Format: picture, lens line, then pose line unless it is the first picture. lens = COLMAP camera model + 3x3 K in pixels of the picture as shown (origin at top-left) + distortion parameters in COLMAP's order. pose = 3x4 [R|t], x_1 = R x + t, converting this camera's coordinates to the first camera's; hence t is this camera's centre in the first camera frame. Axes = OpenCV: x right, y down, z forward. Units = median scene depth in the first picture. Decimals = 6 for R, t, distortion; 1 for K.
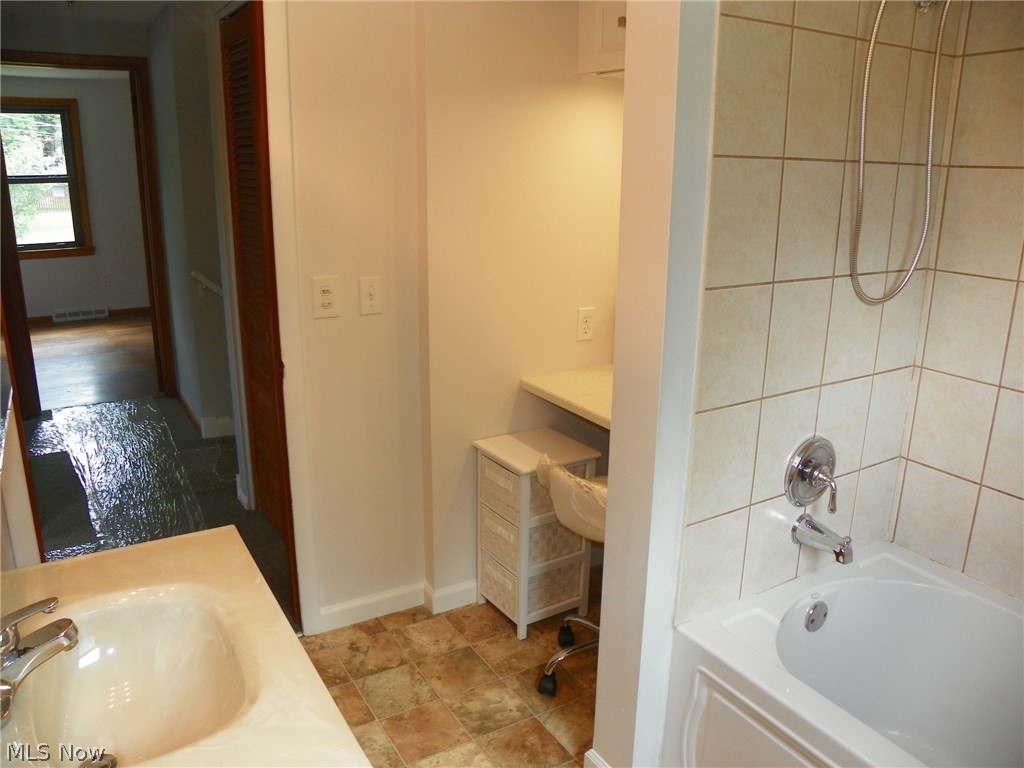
lens RADIAL K [[785.0, 0, 512.0], [0, 785.0, 384.0], [0, 0, 1]] dist [-0.152028, 0.081750]
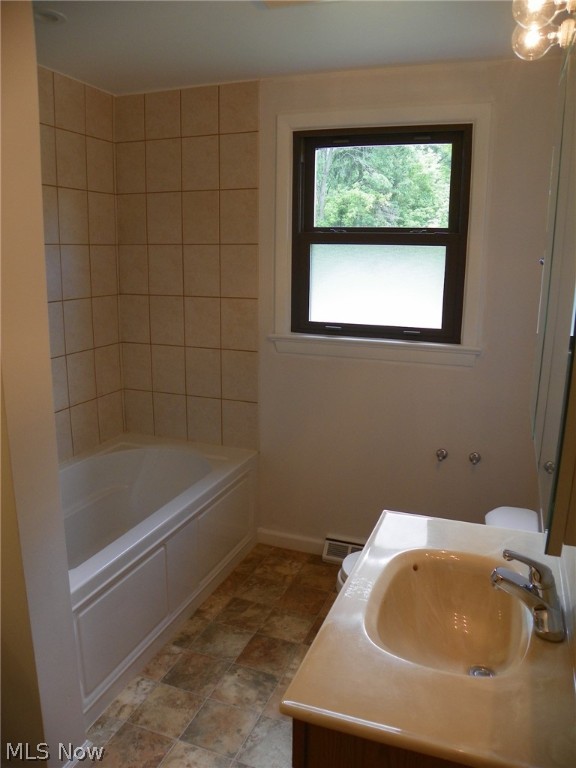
lens RADIAL K [[588.7, 0, 288.0], [0, 588.7, 384.0], [0, 0, 1]] dist [-0.152028, 0.081750]
pose [[-0.622589, -0.188508, 0.759505, -0.667809], [0.196365, 0.901867, 0.384808, -0.353622], [-0.757511, 0.388718, -0.524476, 1.222256]]
